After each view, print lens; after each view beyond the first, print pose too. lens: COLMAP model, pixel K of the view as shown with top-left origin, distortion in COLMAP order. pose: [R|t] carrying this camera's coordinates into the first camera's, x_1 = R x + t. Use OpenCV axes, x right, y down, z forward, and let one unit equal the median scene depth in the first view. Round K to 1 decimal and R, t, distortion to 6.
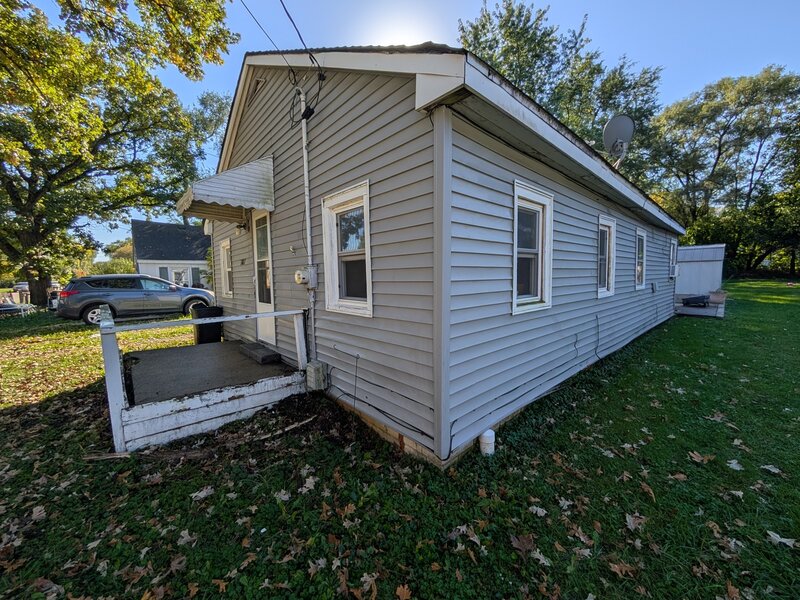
lens RADIAL K [[304.2, 0, 400.2], [0, 304.2, 300.9], [0, 0, 1]] dist [-0.000460, 0.000046]
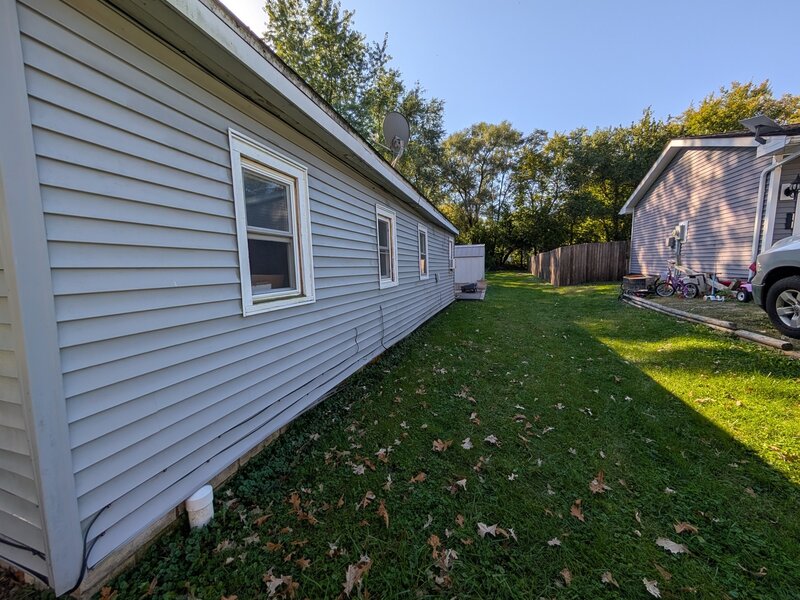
lens RADIAL K [[304.2, 0, 399.8], [0, 304.2, 301.6], [0, 0, 1]] dist [-0.000460, 0.000046]
pose [[0.864141, -0.062220, 0.499388, 0.192614], [0.053899, 0.998062, 0.031082, 0.004830], [-0.500354, 0.000057, 0.865821, 0.100687]]
